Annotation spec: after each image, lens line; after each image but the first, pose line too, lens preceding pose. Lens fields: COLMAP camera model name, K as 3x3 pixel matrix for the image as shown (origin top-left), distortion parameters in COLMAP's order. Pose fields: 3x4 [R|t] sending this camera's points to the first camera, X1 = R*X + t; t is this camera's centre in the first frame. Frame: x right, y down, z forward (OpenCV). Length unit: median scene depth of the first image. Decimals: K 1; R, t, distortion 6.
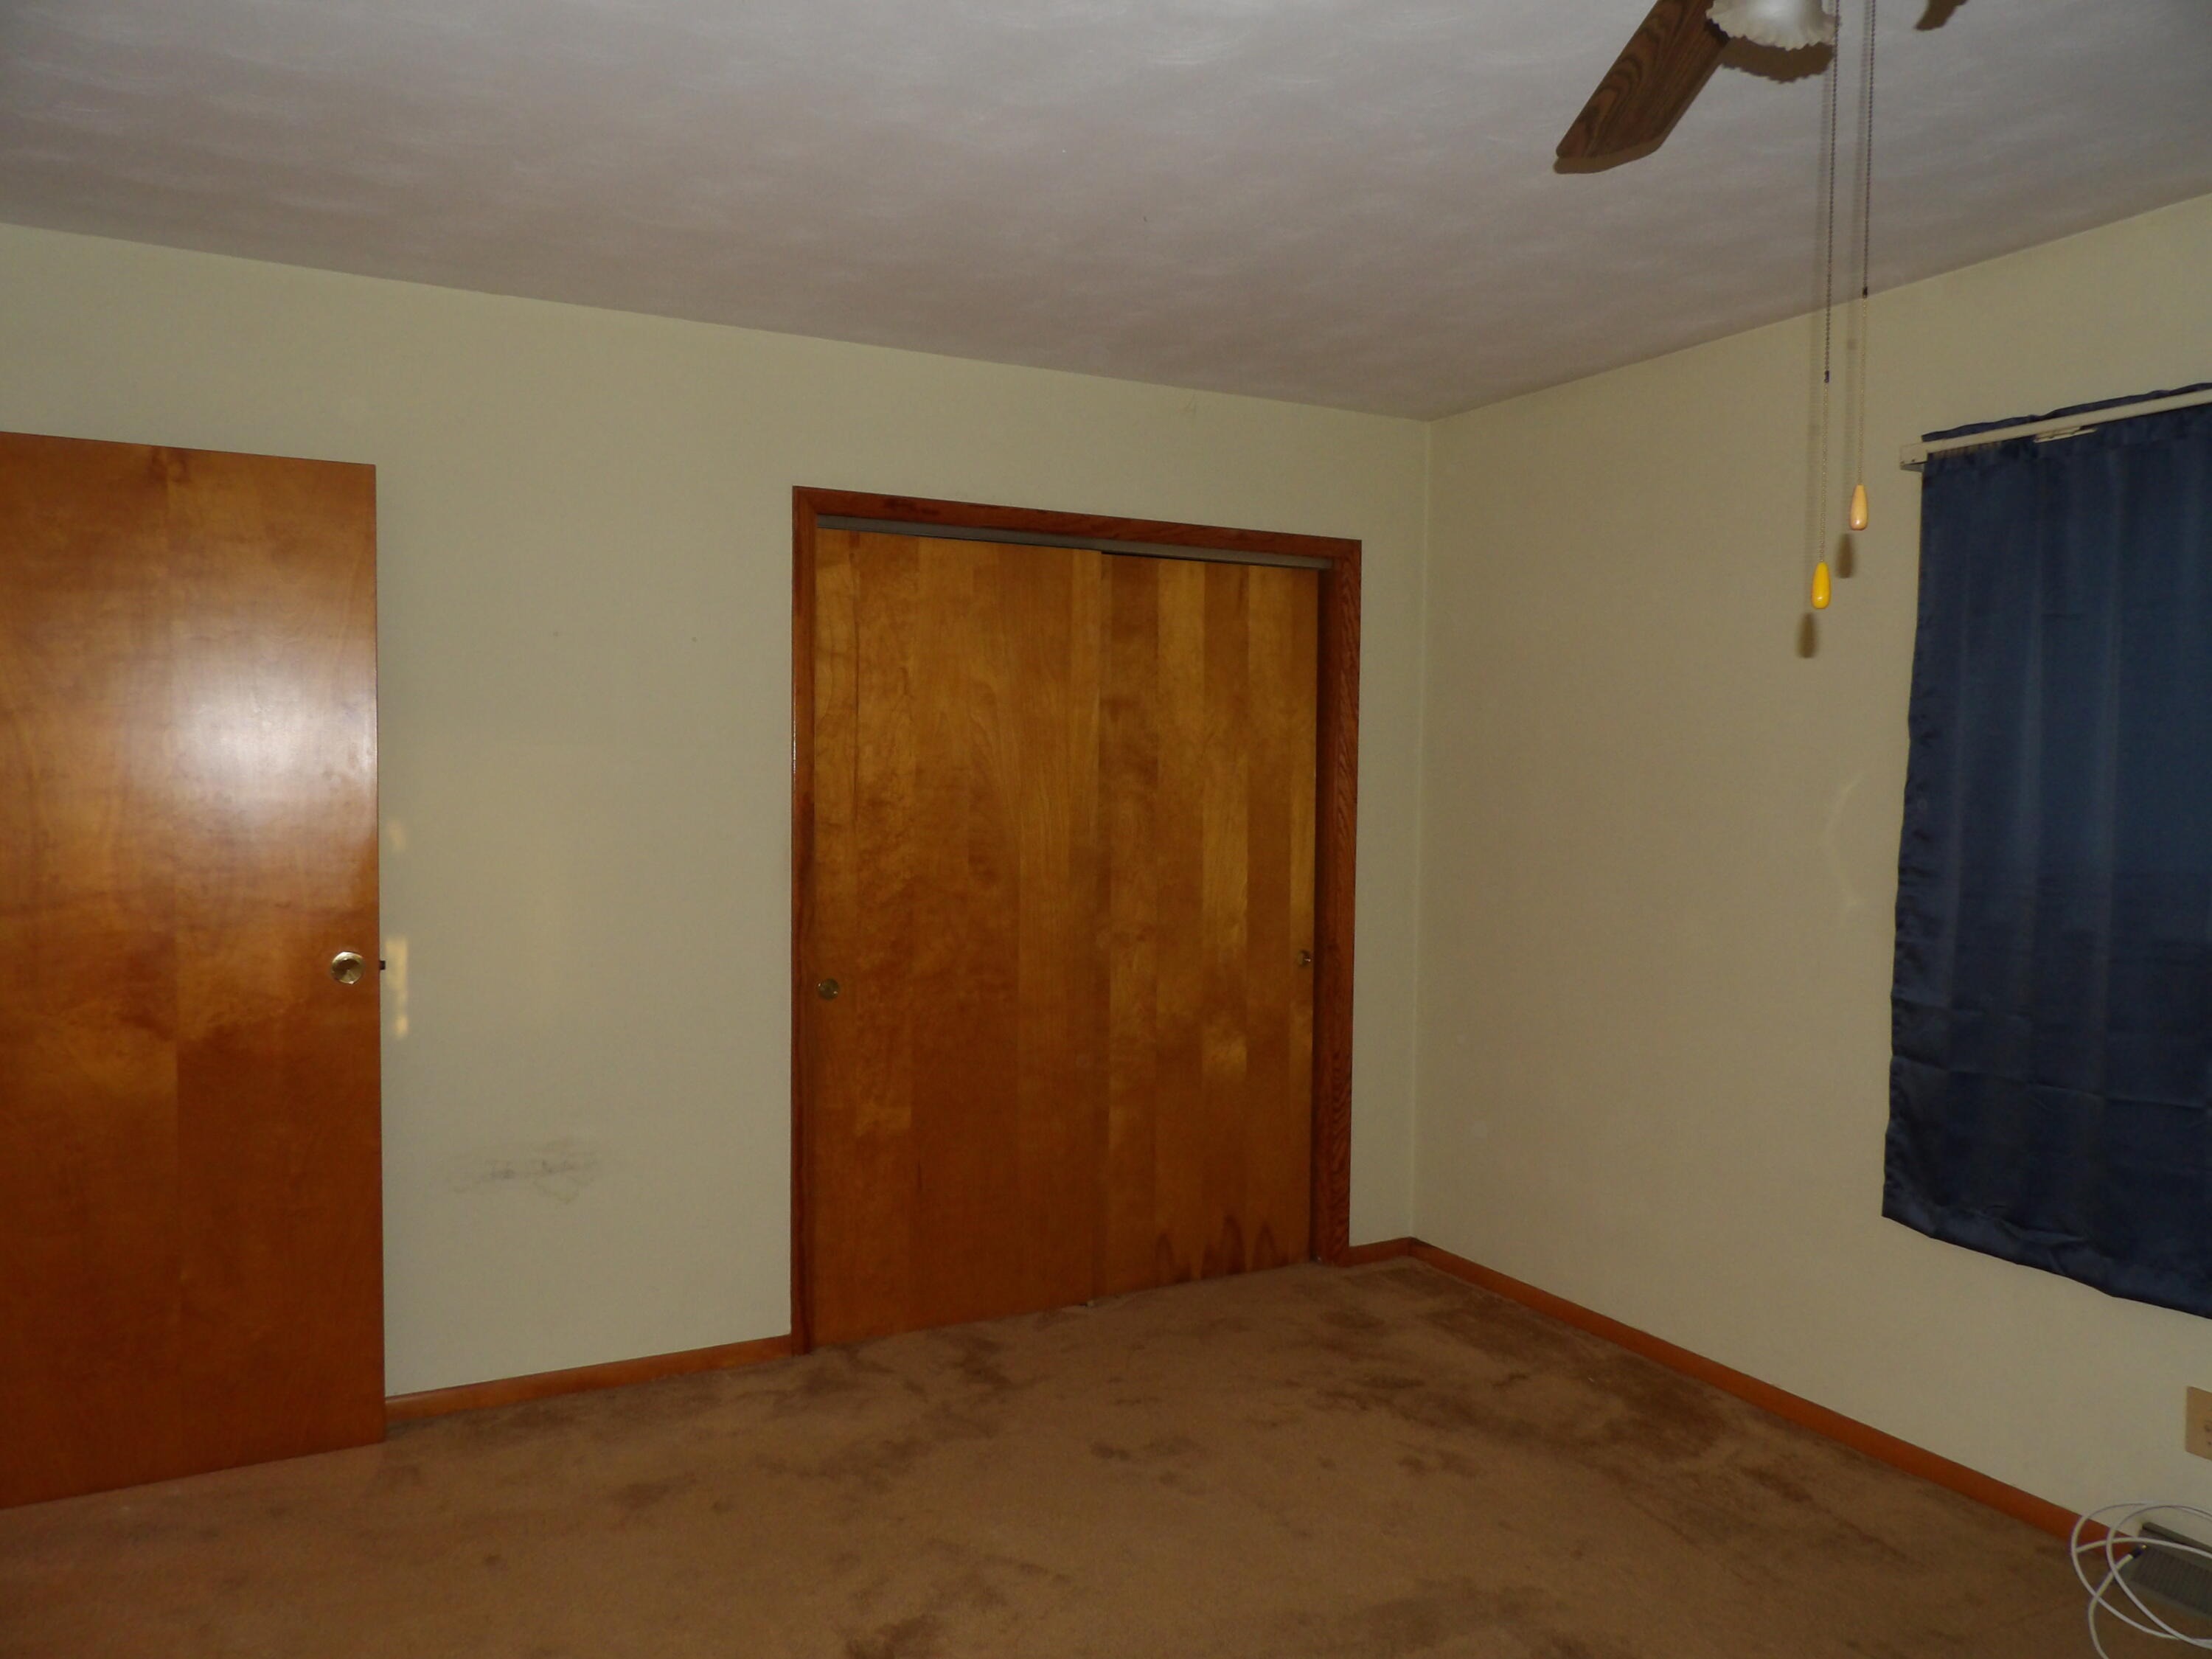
lens RADIAL K [[1586.3, 0, 1106.0], [0, 1586.3, 829.5], [0, 0, 1]] dist [-0.012999, -0.003095]
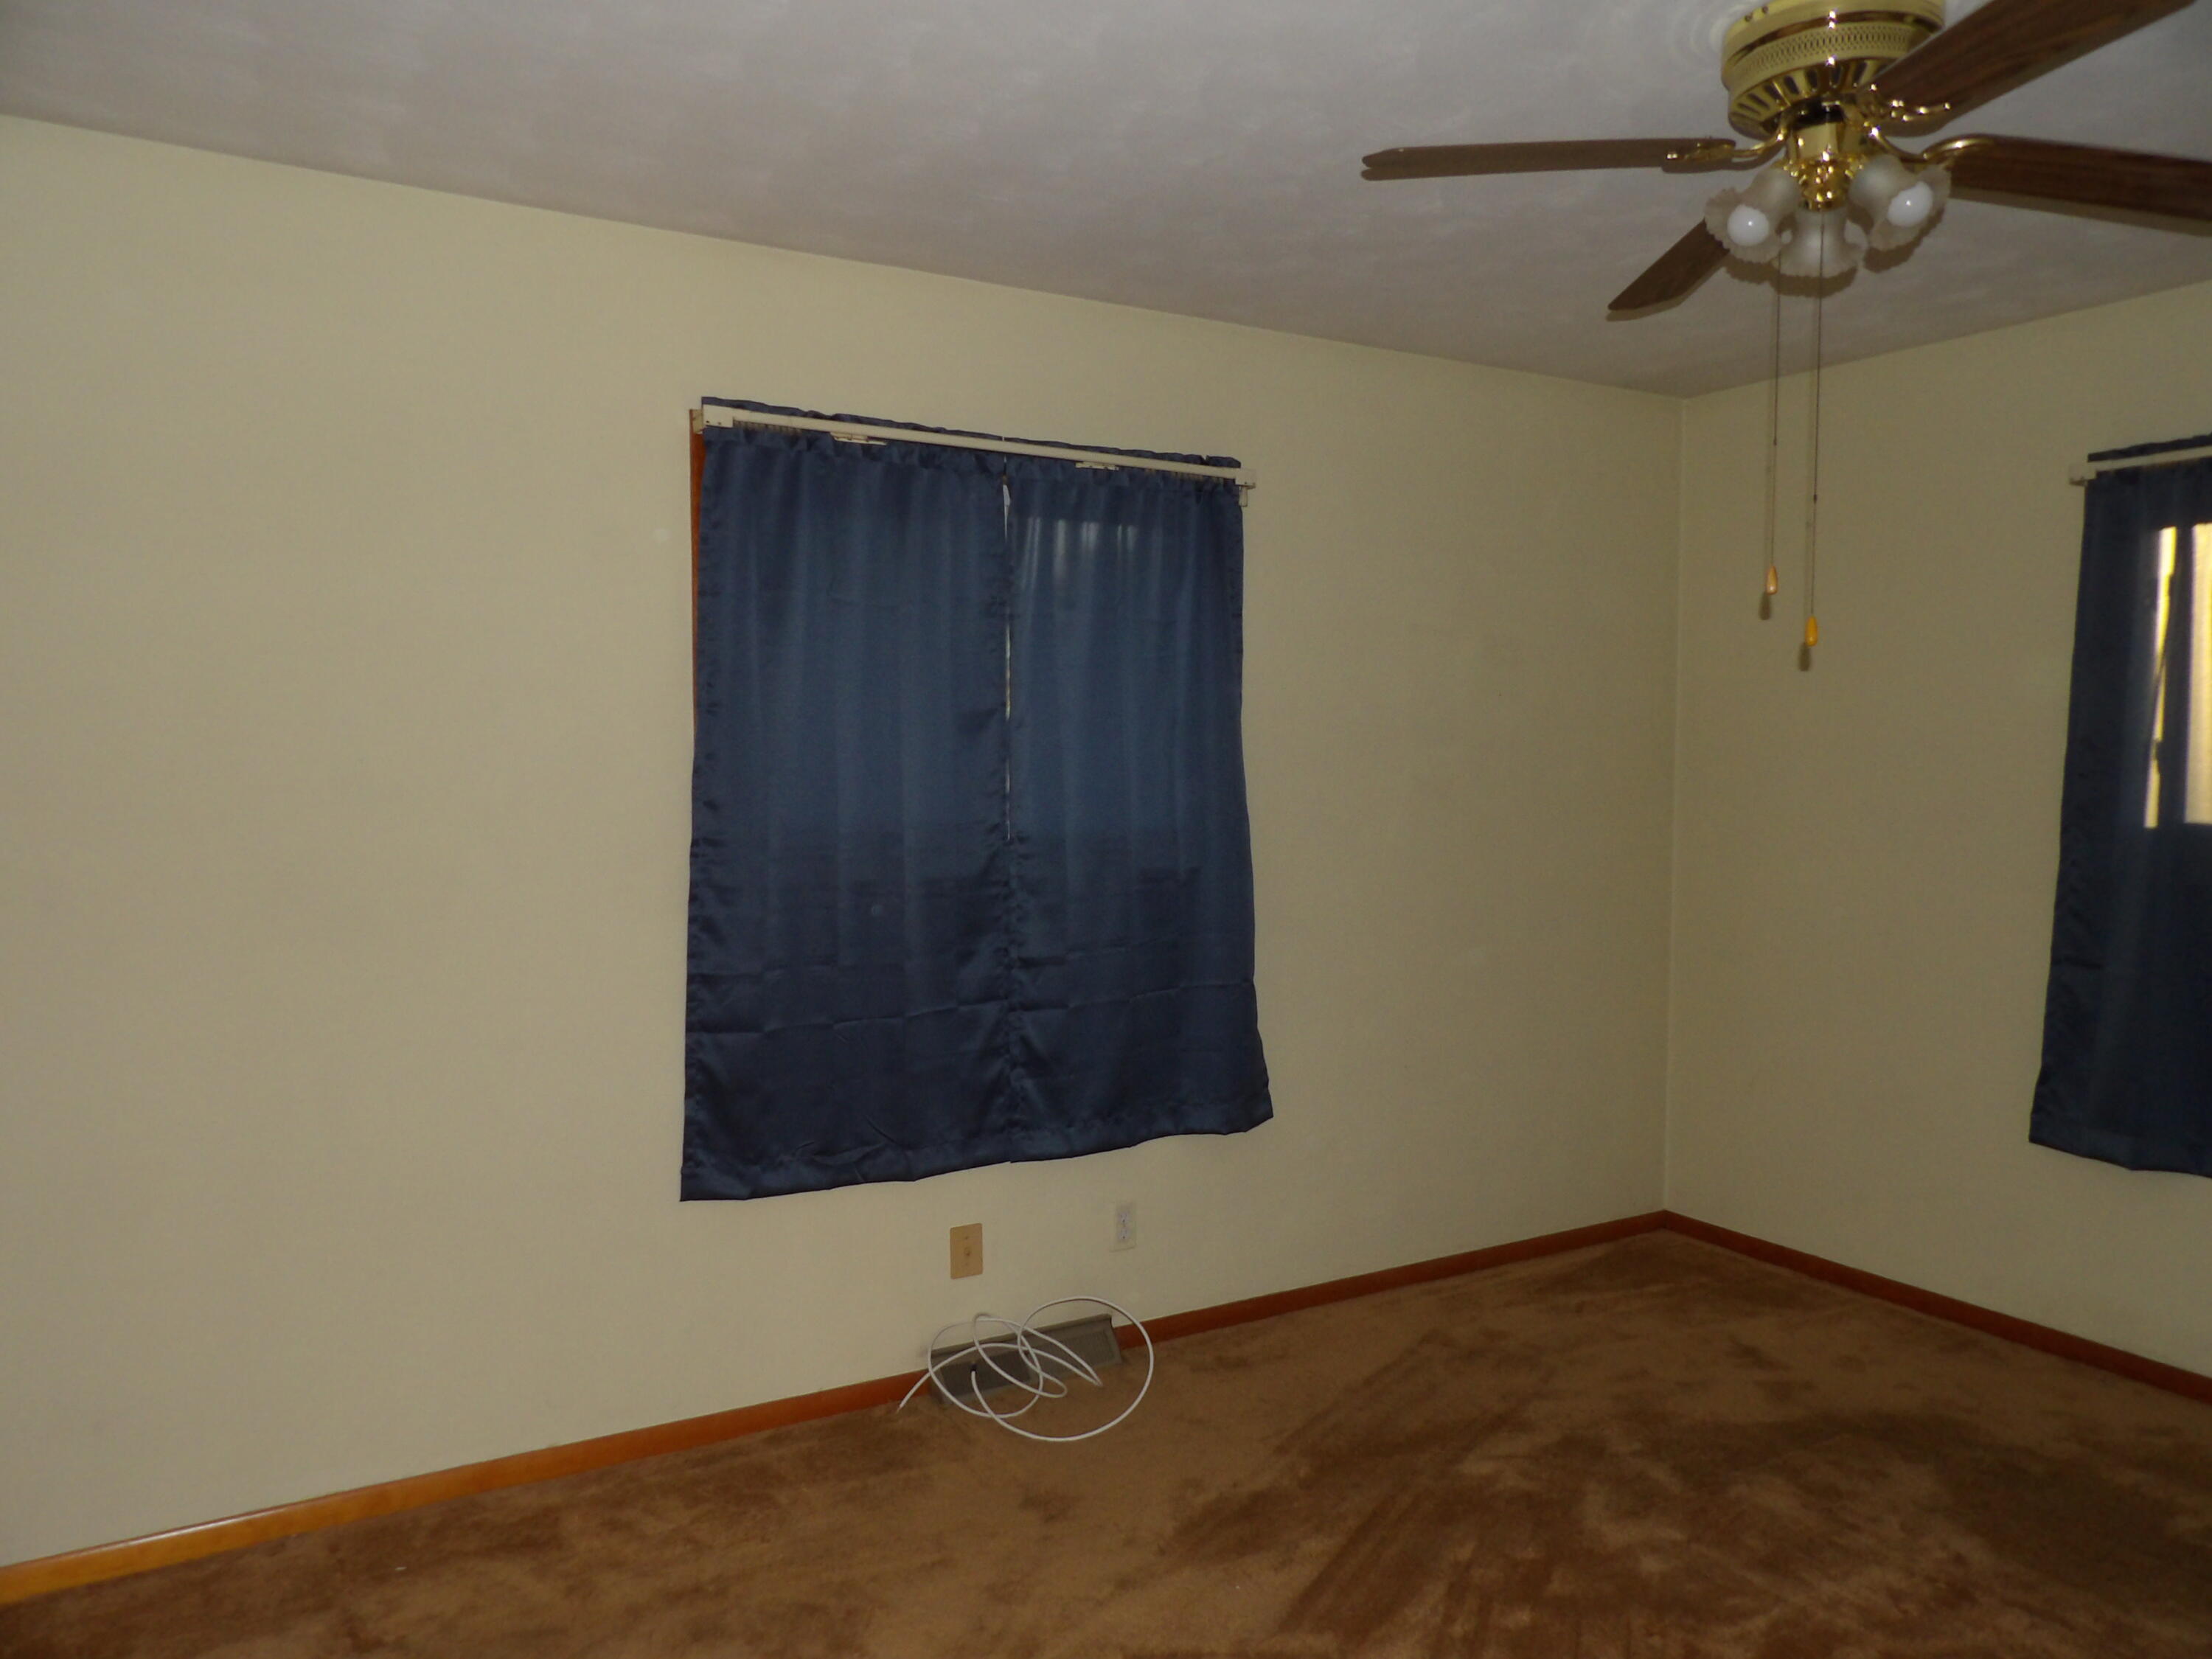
lens RADIAL K [[1587.5, 0, 1106.0], [0, 1587.5, 829.5], [0, 0, 1]] dist [-0.125560, -0.000859]
pose [[-0.067098, -0.059795, 0.995953, -0.491755], [0.035665, 0.997421, 0.062285, -0.034351], [-0.997109, 0.039700, -0.064792, 0.838758]]
